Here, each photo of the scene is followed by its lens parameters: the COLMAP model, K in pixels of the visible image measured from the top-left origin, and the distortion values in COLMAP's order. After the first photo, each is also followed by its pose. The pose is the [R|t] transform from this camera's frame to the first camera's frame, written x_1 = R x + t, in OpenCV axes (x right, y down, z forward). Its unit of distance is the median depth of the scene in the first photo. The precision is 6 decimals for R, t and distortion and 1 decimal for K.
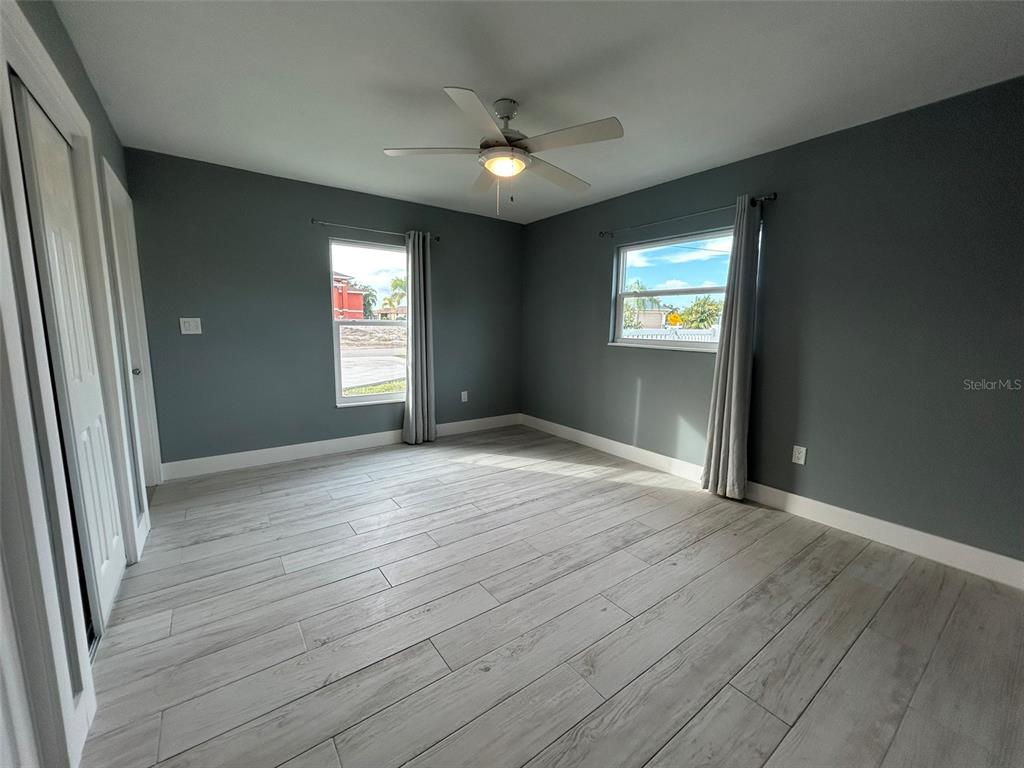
lens RADIAL K [[413.2, 0, 509.4], [0, 413.2, 384.6], [0, 0, 1]] dist [0.001242, -0.000329]
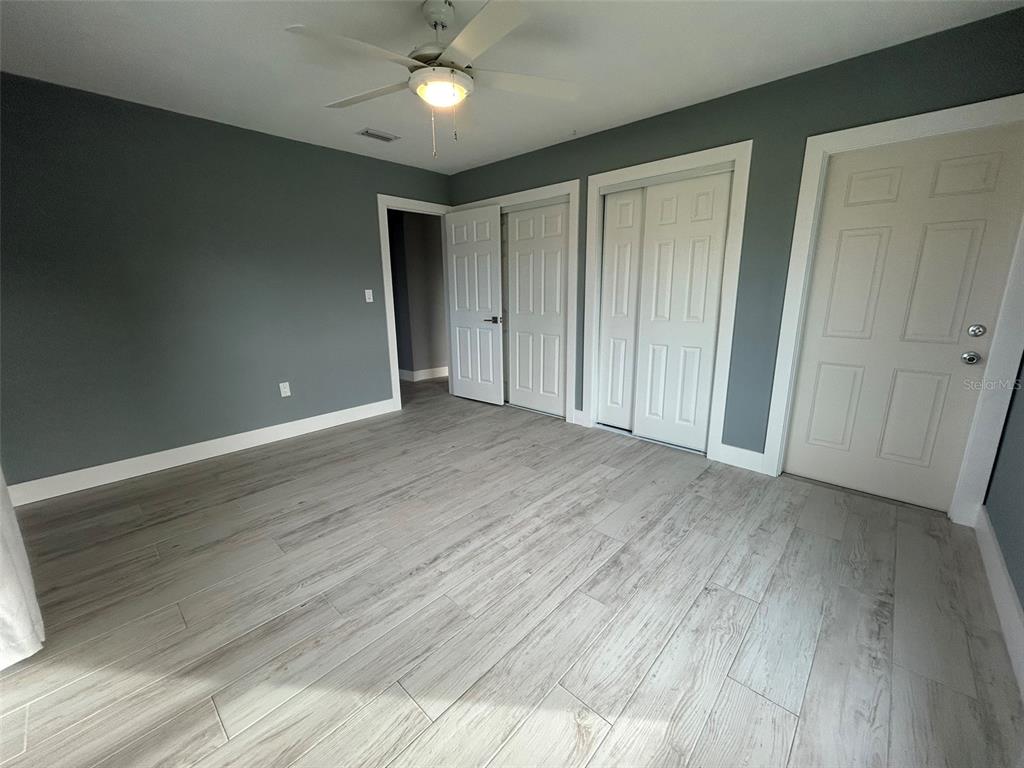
lens RADIAL K [[413.2, 0, 511.2], [0, 413.2, 380.9], [0, 0, 1]] dist [0.001242, -0.000329]
pose [[-0.980473, 0.042690, -0.191964, 0.026299], [-0.029671, 0.932865, 0.359002, -0.238659], [0.194402, 0.357688, -0.913382, 1.577906]]
